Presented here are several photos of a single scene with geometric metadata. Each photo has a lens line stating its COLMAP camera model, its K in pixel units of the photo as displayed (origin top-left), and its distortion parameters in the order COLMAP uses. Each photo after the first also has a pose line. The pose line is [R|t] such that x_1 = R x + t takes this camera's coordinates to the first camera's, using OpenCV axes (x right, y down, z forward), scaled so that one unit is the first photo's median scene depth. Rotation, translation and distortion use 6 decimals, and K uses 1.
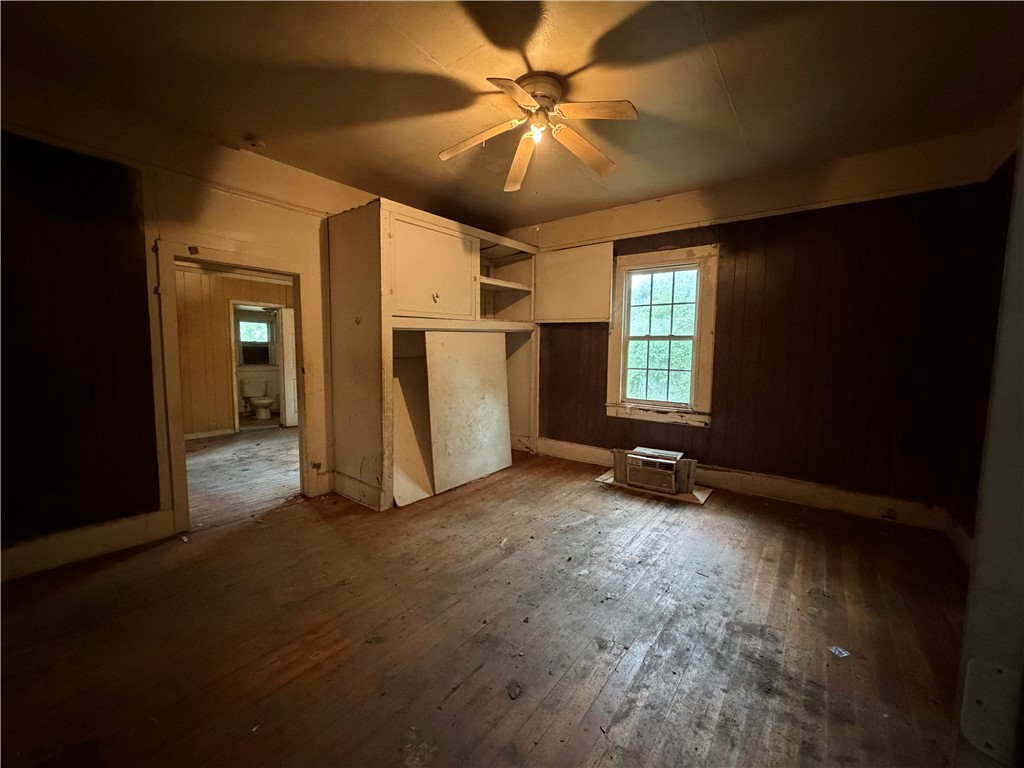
lens RADIAL K [[408.1, 0, 511.5], [0, 408.1, 383.7], [0, 0, 1]] dist [0.000223, -0.000187]
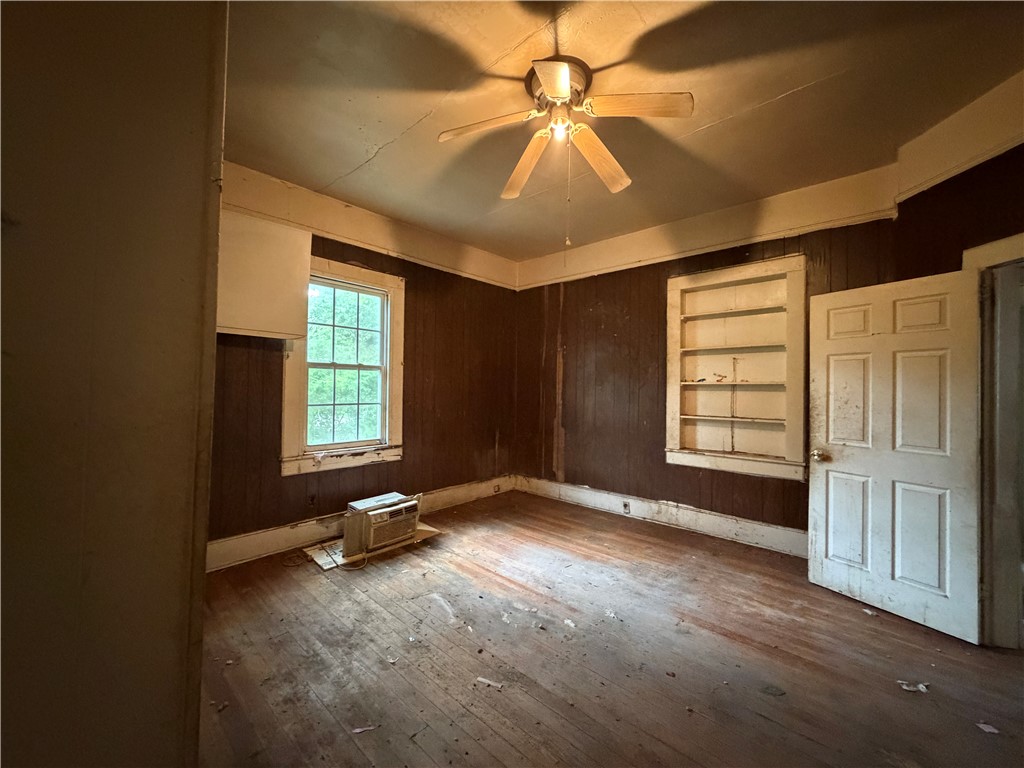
lens RADIAL K [[408.1, 0, 511.9], [0, 408.1, 381.3], [0, 0, 1]] dist [0.000223, -0.000187]
pose [[0.090500, 0.000240, 0.995896, -0.554064], [0.074191, 0.997220, -0.006982, -0.063680], [-0.993129, 0.074518, 0.090231, 0.737266]]
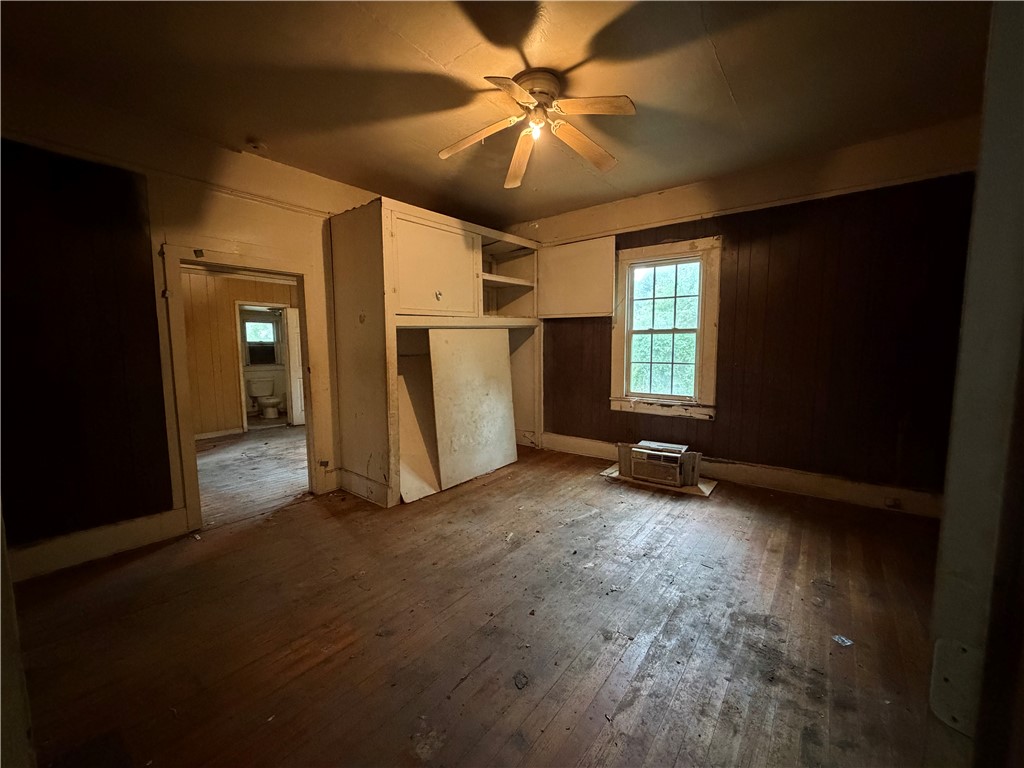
lens RADIAL K [[408.1, 0, 511.8], [0, 408.1, 383.9], [0, 0, 1]] dist [0.000223, -0.000187]
pose [[0.999799, -0.016125, -0.011950, 0.003446], [0.016267, 0.999797, 0.011917, -0.001861], [0.011756, -0.012109, 0.999858, -0.006009]]
